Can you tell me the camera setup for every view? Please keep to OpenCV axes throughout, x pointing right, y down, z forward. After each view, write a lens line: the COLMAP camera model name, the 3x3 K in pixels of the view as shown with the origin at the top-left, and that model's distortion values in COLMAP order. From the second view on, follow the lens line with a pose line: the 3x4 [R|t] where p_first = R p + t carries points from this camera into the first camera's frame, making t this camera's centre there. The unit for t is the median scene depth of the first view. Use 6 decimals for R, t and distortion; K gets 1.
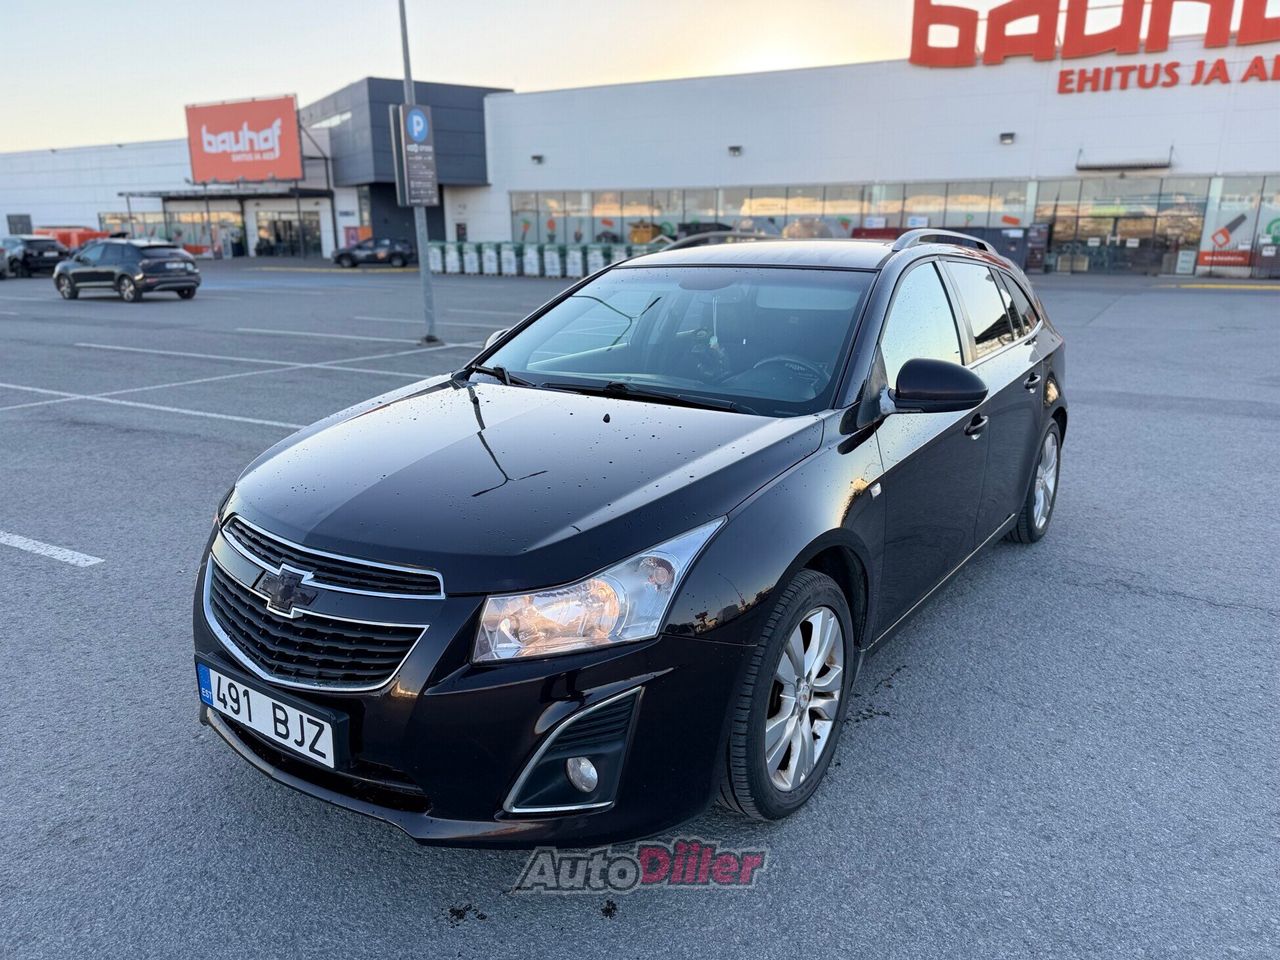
lens RADIAL K [[898.6, 0, 640.0], [0, 898.6, 480.0], [0, 0, 1]] dist [-0.002135, -0.023575]
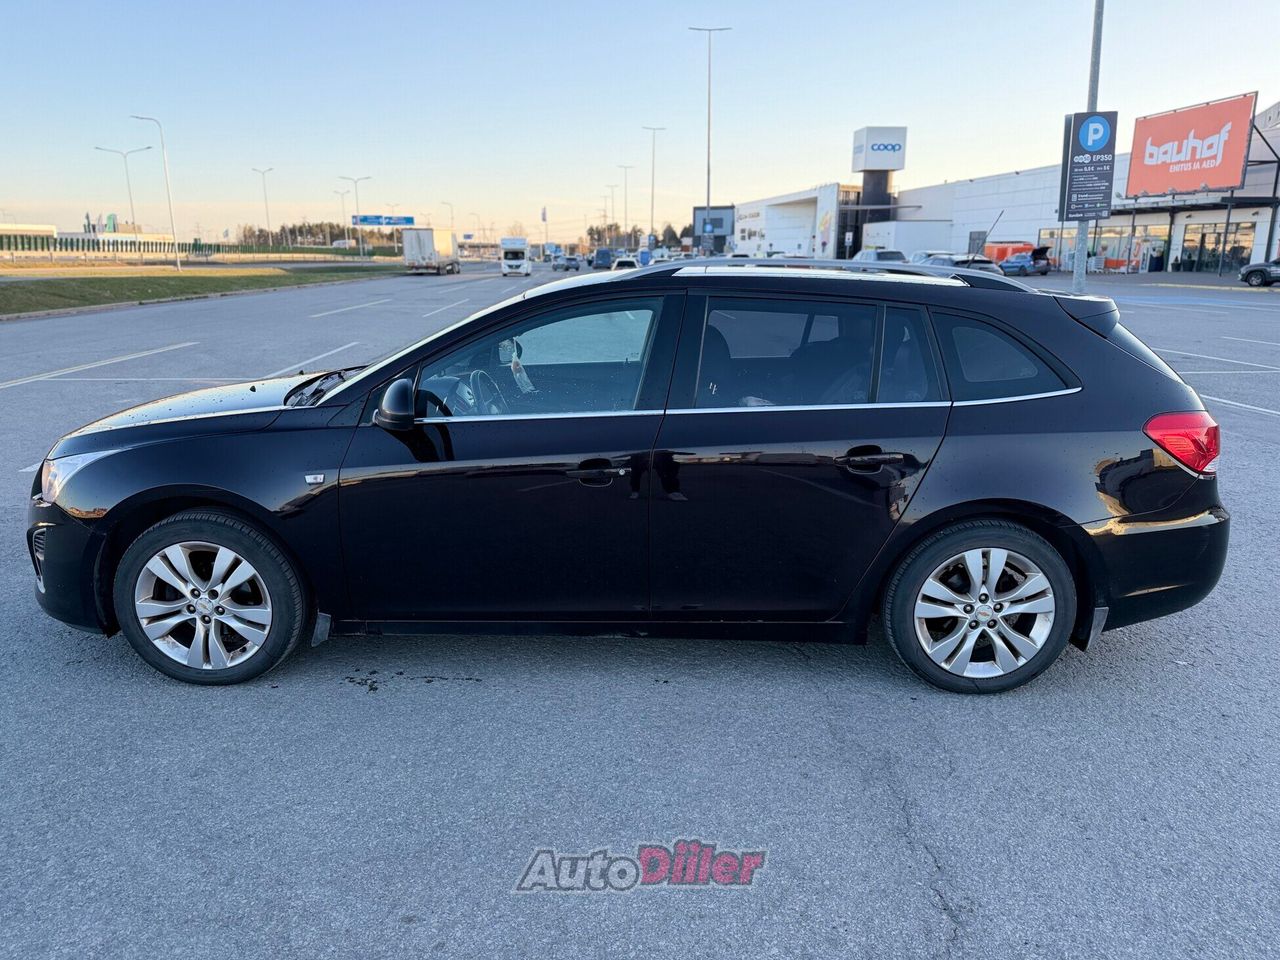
lens RADIAL K [[898.6, 0, 640.0], [0, 898.6, 480.0], [0, 0, 1]] dist [-0.002135, -0.023575]
pose [[0.528705, 0.200369, -0.824817, 0.125384], [-0.211410, 0.972200, 0.100658, -0.016599], [0.822056, 0.121156, 0.556367, 0.056885]]
